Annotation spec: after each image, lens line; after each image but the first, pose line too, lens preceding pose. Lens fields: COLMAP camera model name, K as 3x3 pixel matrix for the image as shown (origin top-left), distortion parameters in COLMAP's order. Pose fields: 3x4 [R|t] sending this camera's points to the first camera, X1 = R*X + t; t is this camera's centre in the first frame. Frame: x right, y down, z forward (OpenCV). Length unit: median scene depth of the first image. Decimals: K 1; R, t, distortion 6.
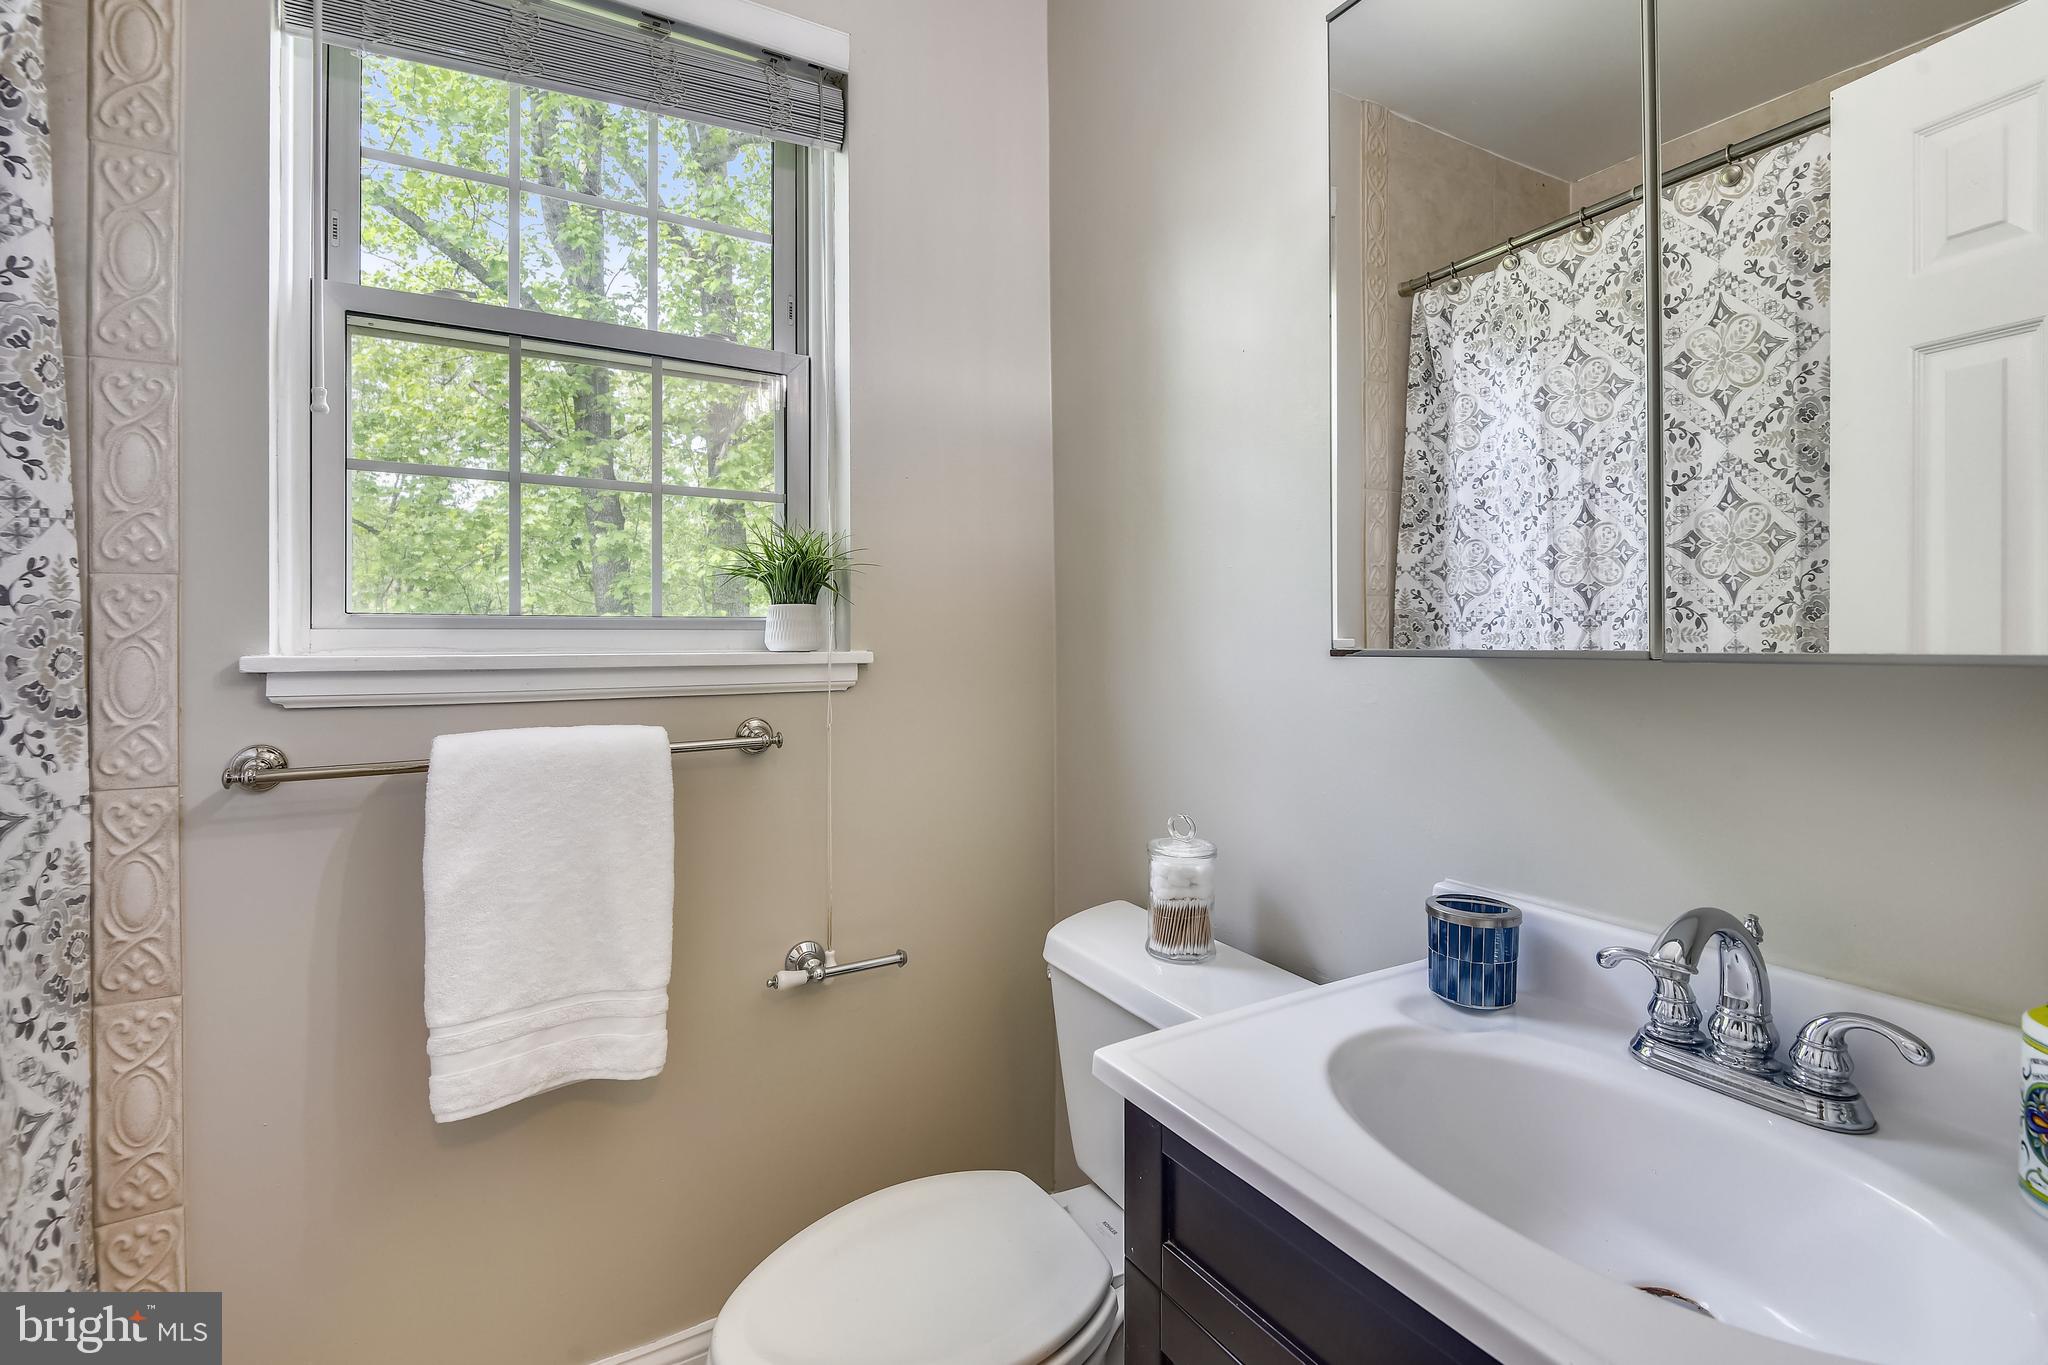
lens RADIAL K [[939.3, 0, 1016.9], [0, 939.3, 665.2], [0, 0, 1]] dist [-0.002652, -0.001506]
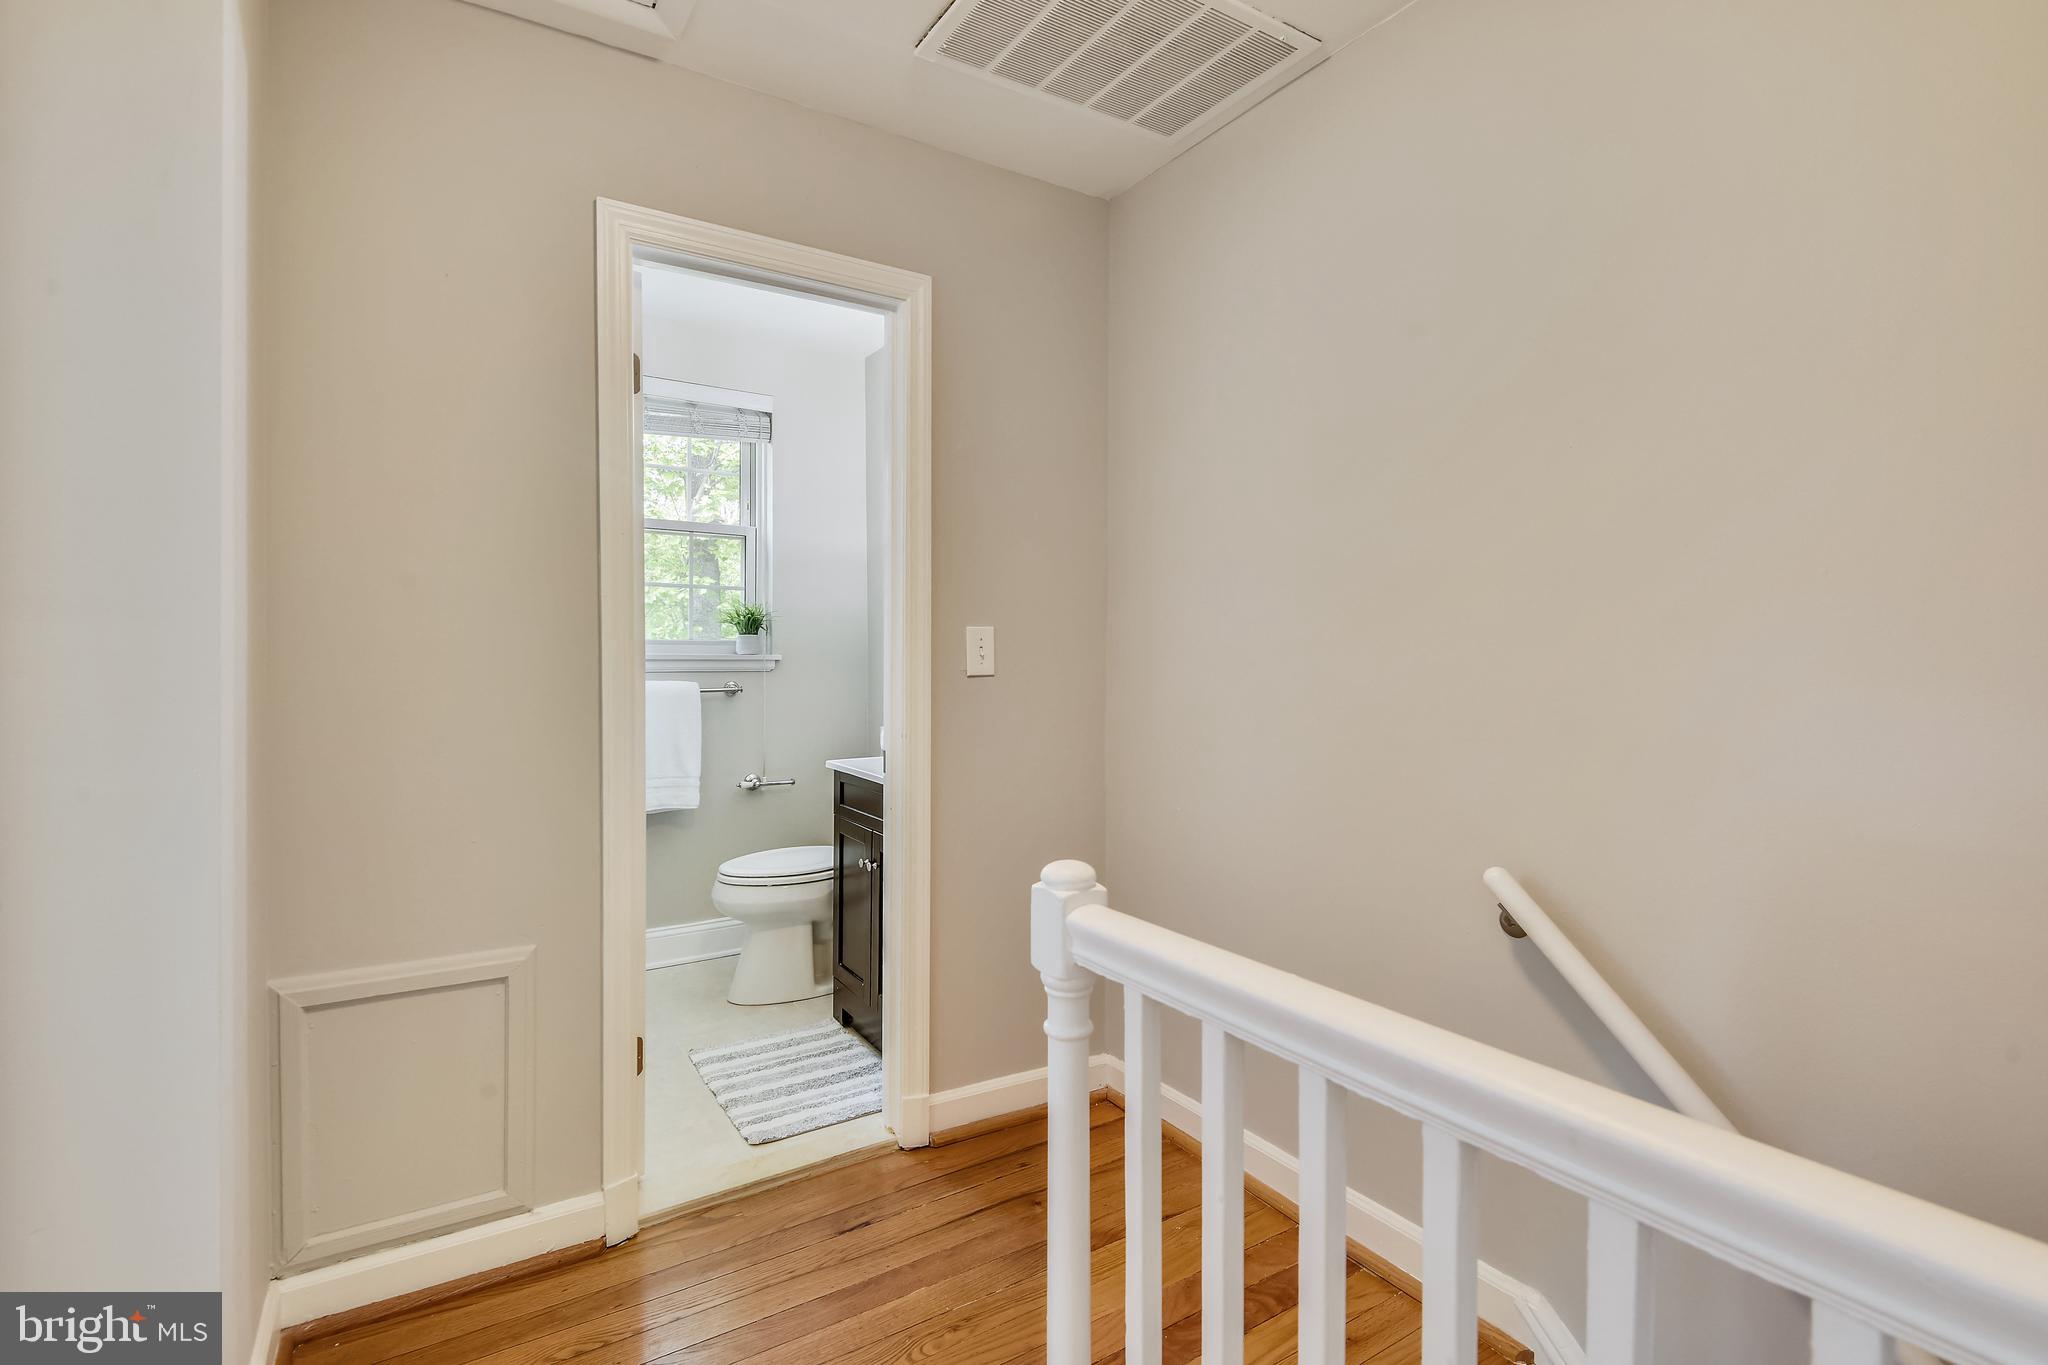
lens RADIAL K [[939.3, 0, 1030.7], [0, 939.3, 672.1], [0, 0, 1]] dist [-0.002652, -0.001506]
pose [[0.998660, 0.007447, 0.051221, 0.372567], [-0.007693, 0.999960, 0.004592, 0.014542], [-0.051185, -0.004980, 0.998677, -1.481300]]
